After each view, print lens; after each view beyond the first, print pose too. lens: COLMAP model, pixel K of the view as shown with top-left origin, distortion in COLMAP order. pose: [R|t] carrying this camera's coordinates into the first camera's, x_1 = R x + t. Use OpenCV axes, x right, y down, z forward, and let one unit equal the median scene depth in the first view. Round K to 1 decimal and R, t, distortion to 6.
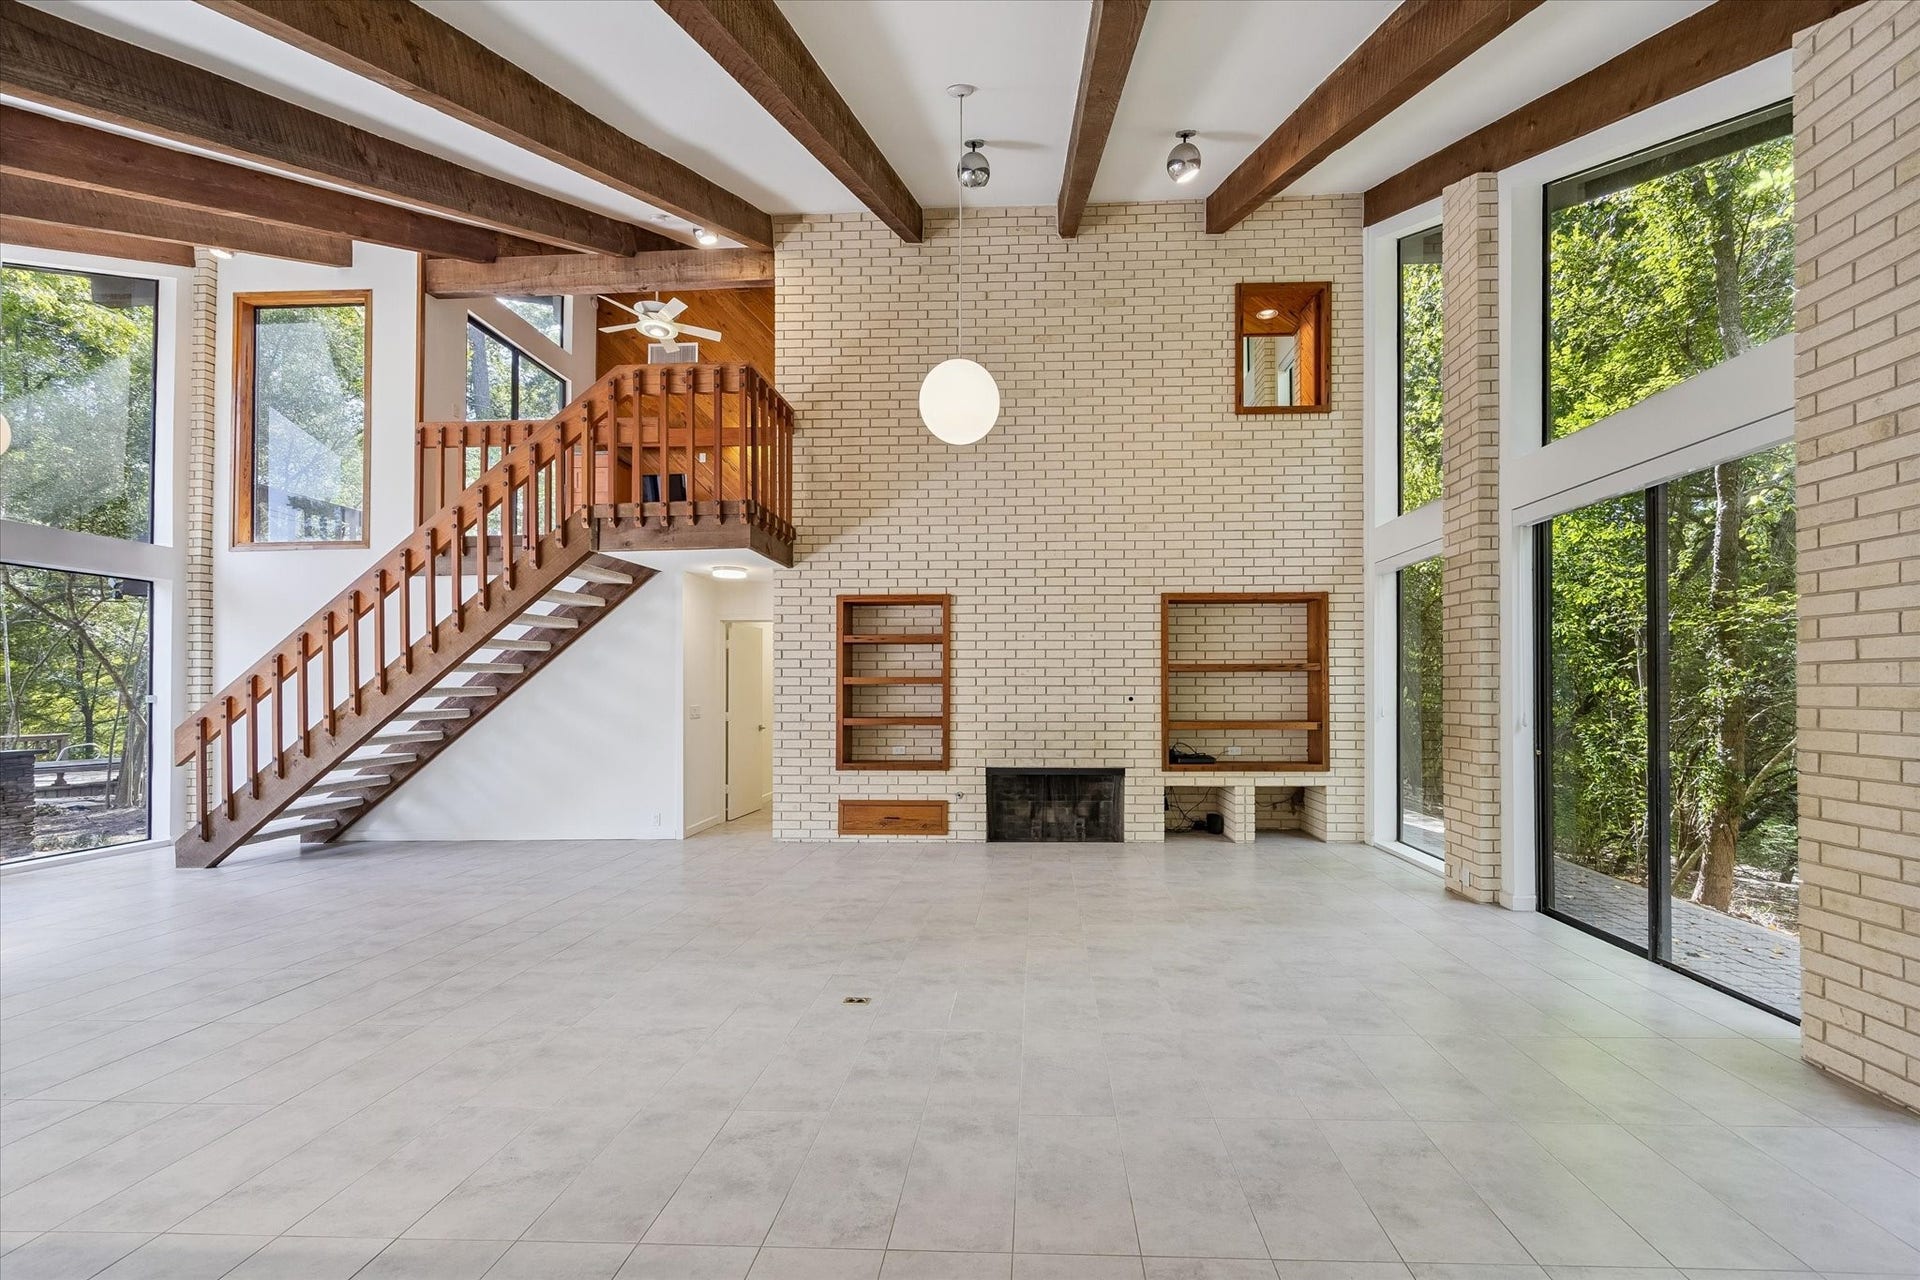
lens RADIAL K [[778.5, 0, 1000.7], [0, 778.5, 681.7], [0, 0, 1]] dist [0.001953, 0.000389]
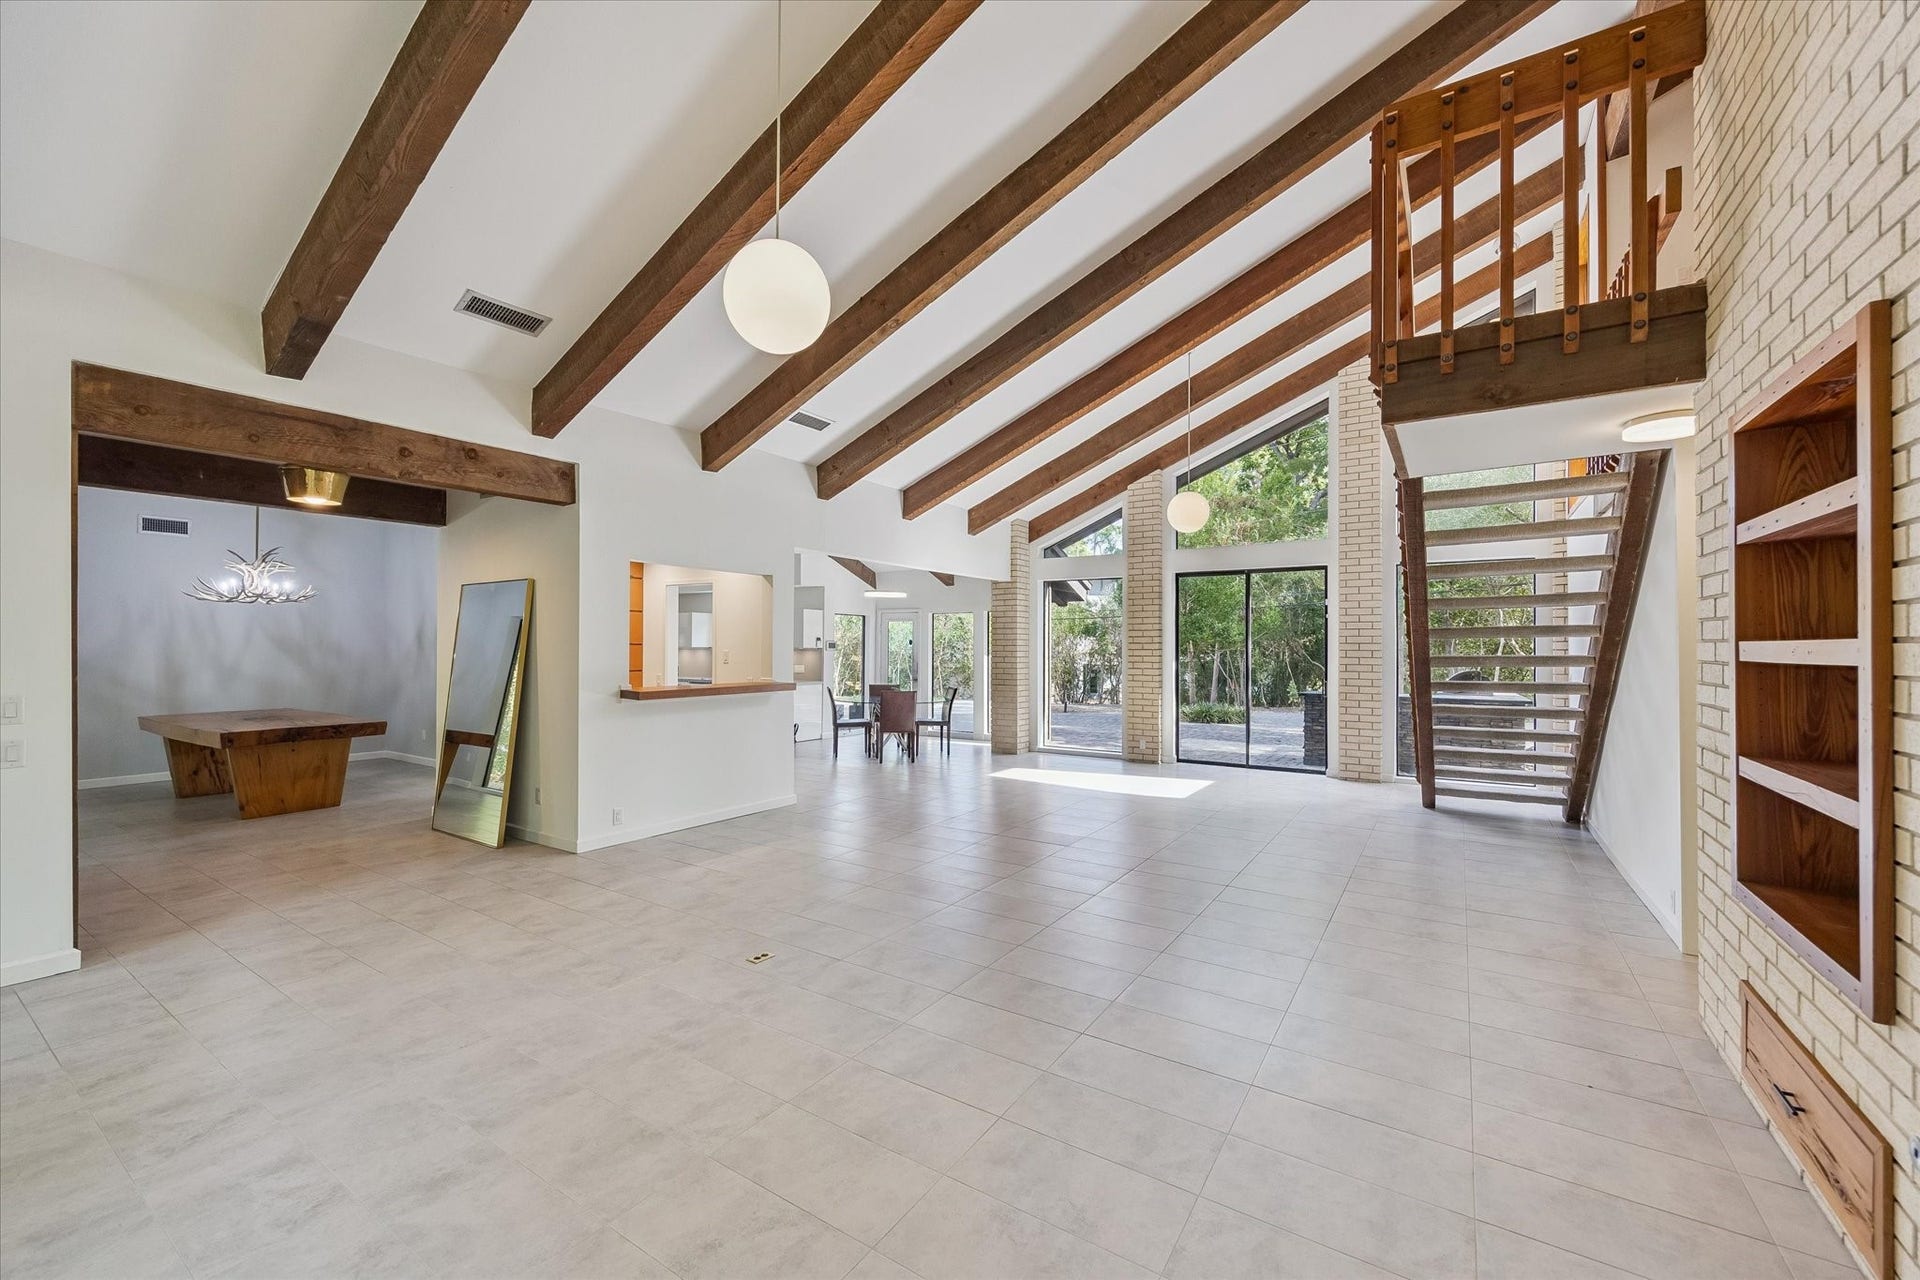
lens RADIAL K [[757.0, 0, 960.0], [0, 757.0, 640.0], [0, 0, 1]] dist [0.004668, 0.000201]
pose [[-0.506430, -0.005201, -0.862265, 0.285653], [0.010325, 0.999874, -0.012095, -0.005950], [0.862219, -0.015029, -0.506312, 0.876281]]
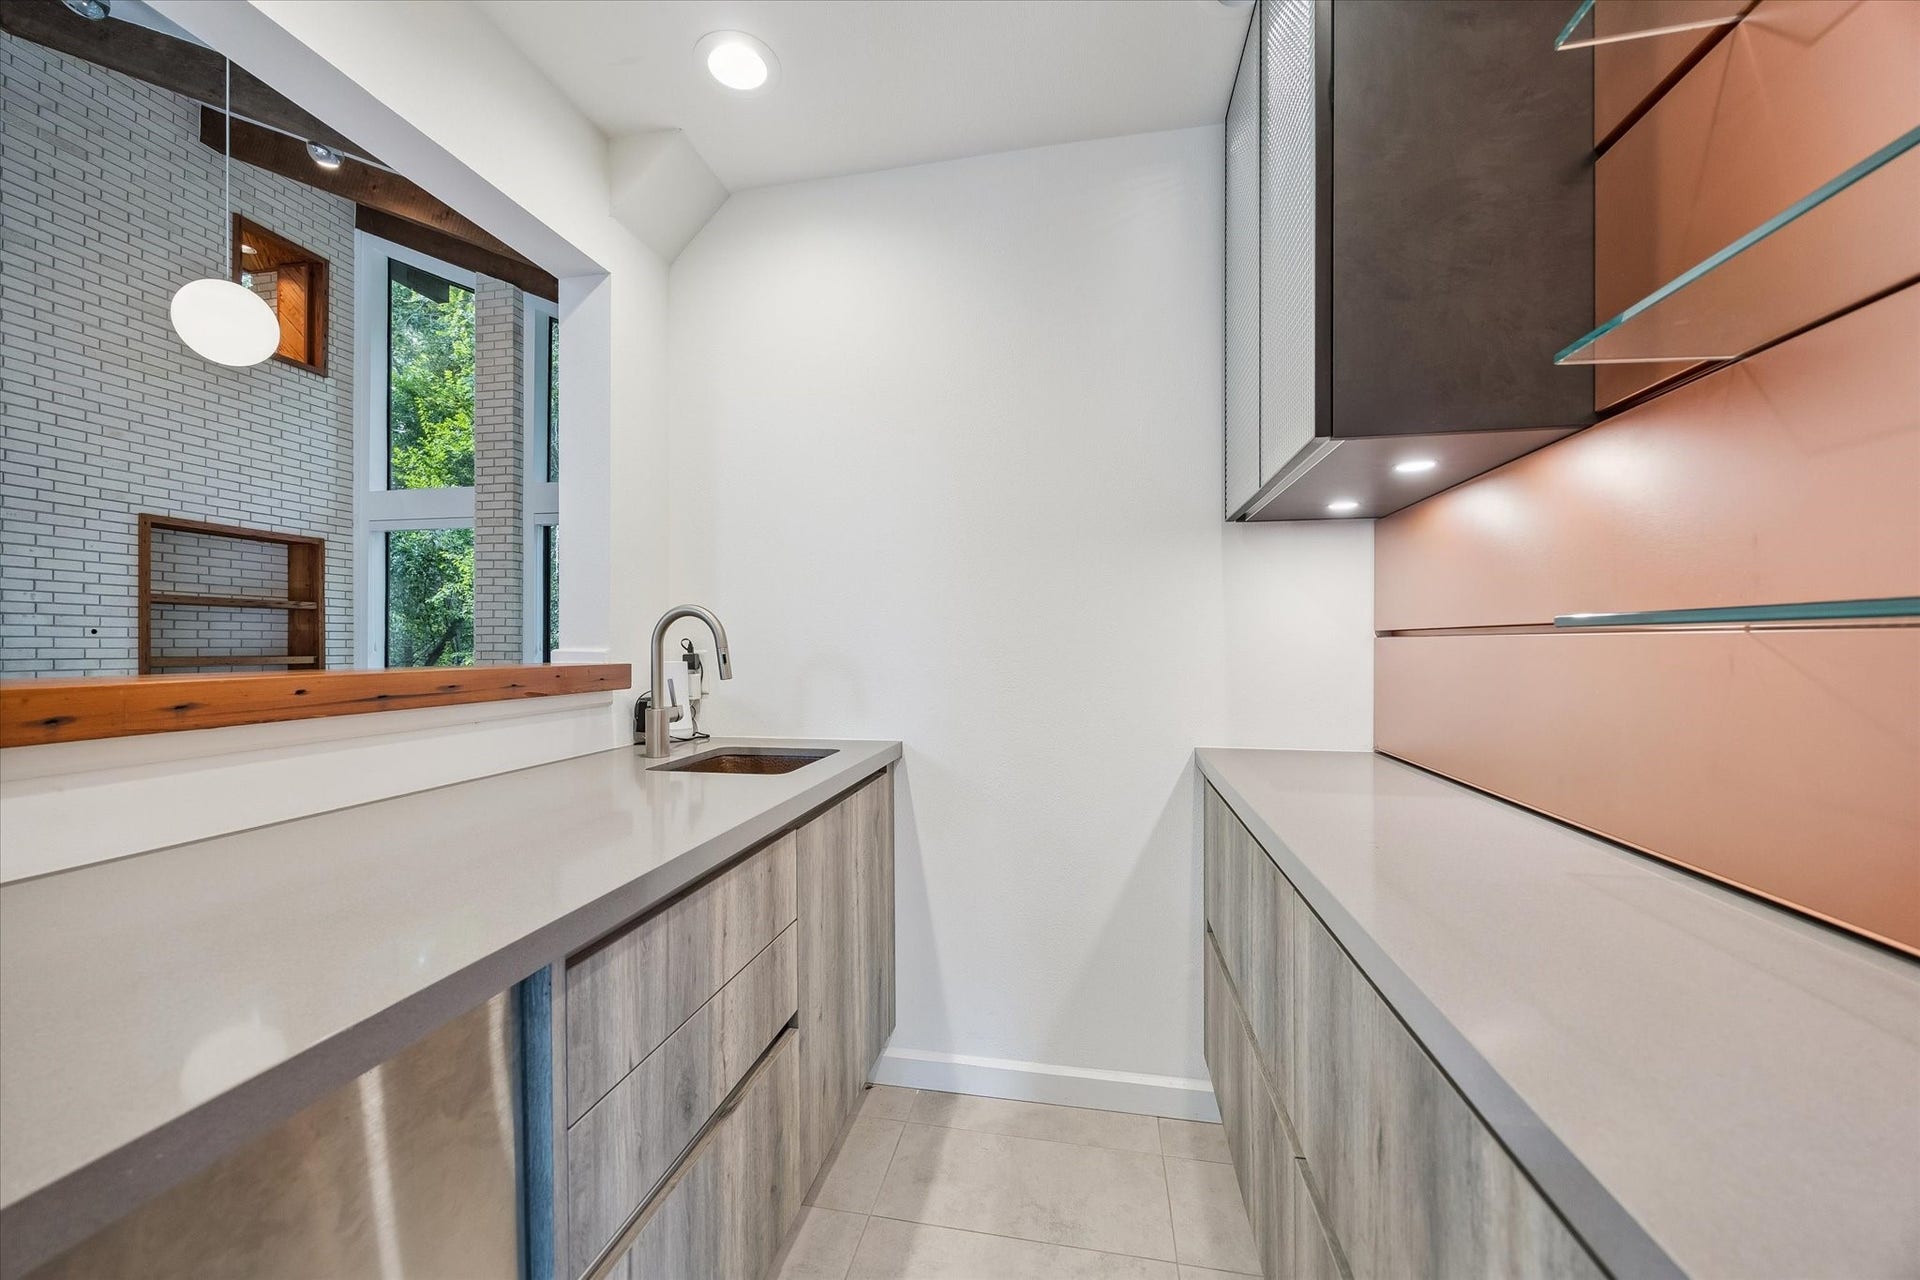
lens RADIAL K [[751.1, 0, 958.9], [0, 751.1, 652.0], [0, 0, 1]] dist [0.001934, 0.000122]
pose [[0.131690, -0.005946, 0.991273, -0.517858], [-0.011299, 0.999908, 0.007499, 0.027573], [-0.991226, -0.012188, 0.131611, -0.040485]]
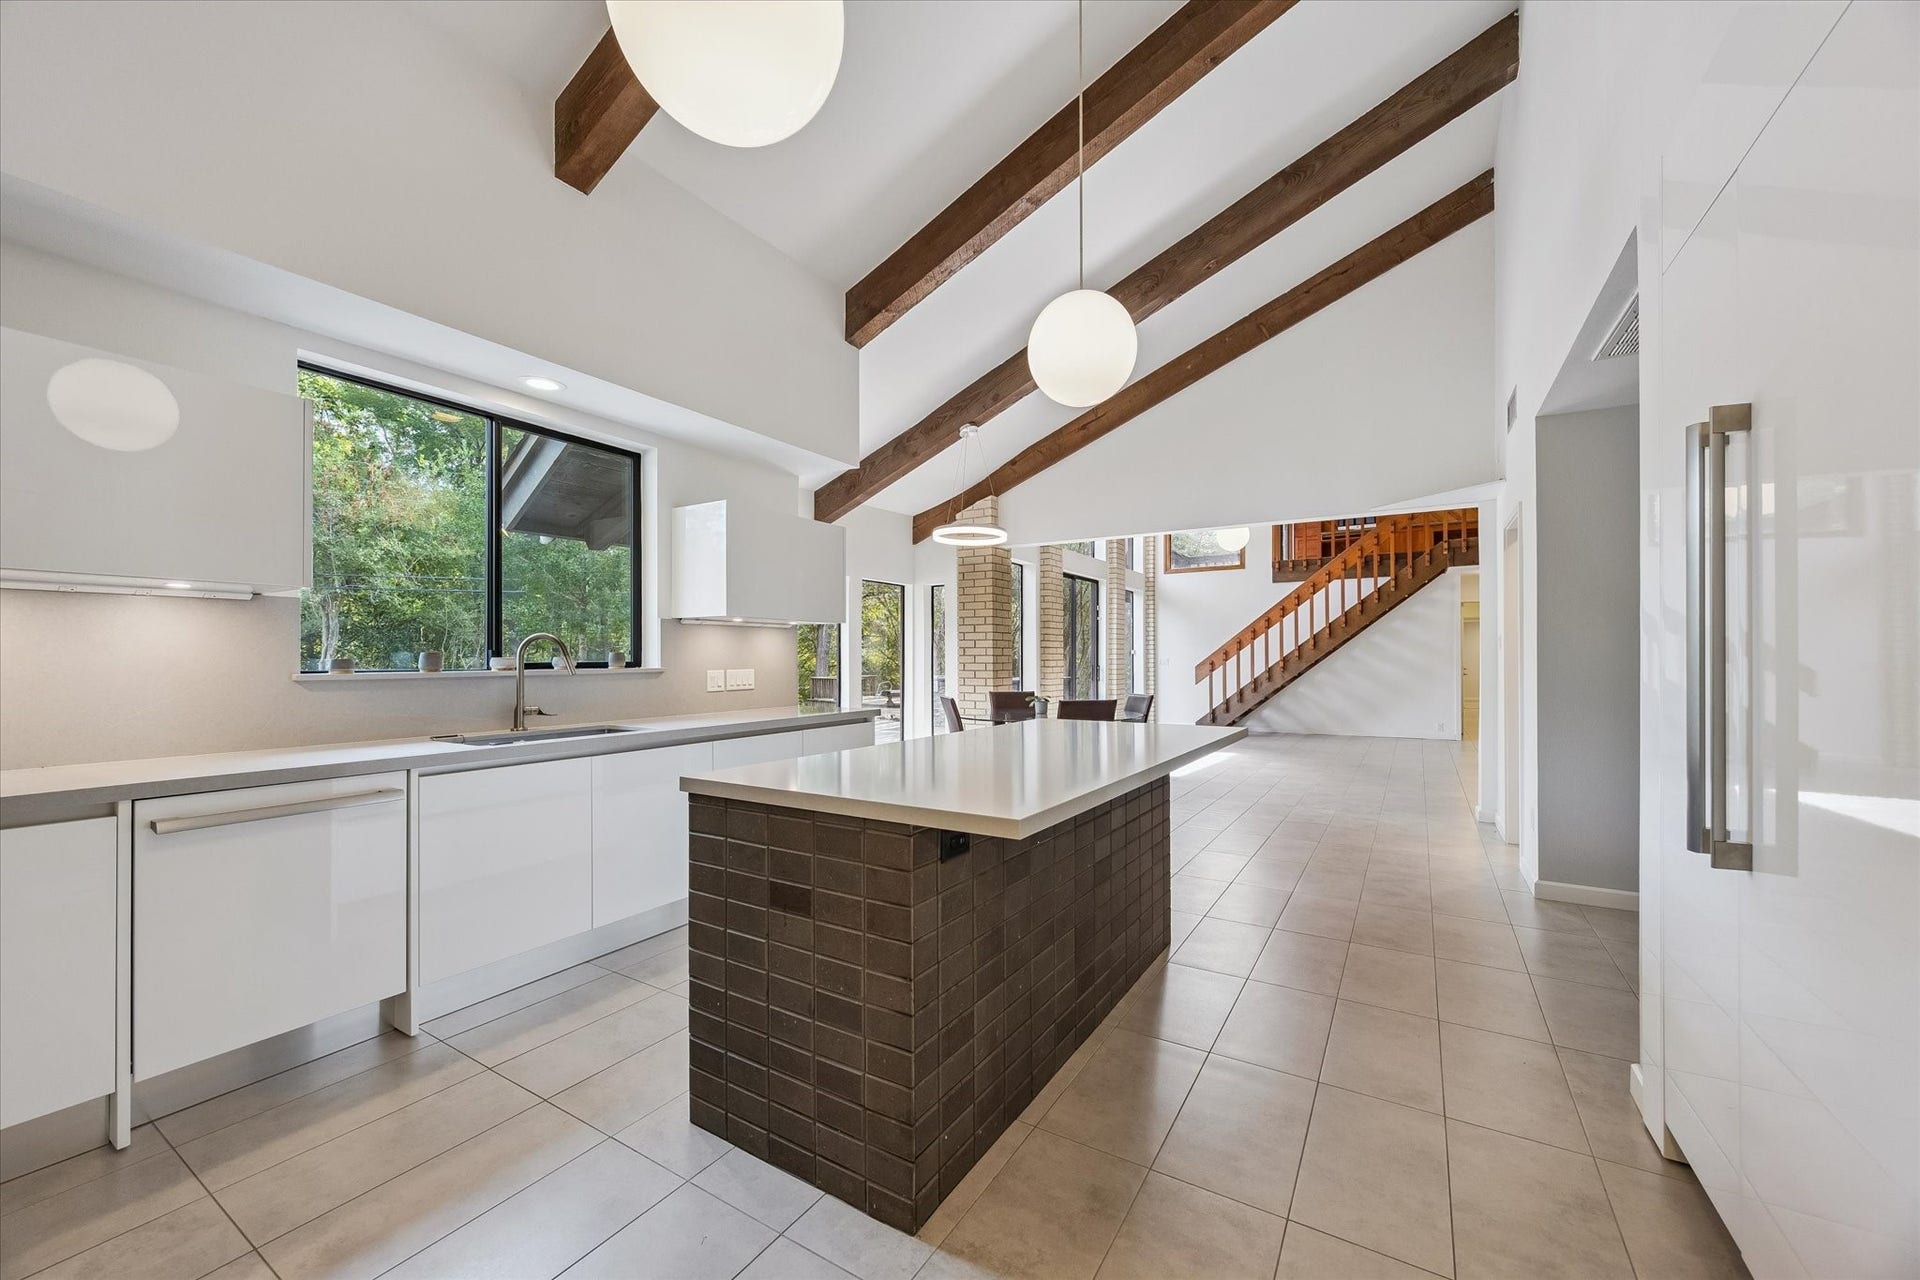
lens RADIAL K [[739.9, 0, 957.5], [0, 739.9, 655.1], [0, 0, 1]] dist [-0.002058, -0.000011]
pose [[0.875298, 0.002556, -0.483578, -0.601311], [0.001843, 0.999961, 0.008622, 0.012448], [0.483581, -0.008438, 0.875259, -0.865751]]
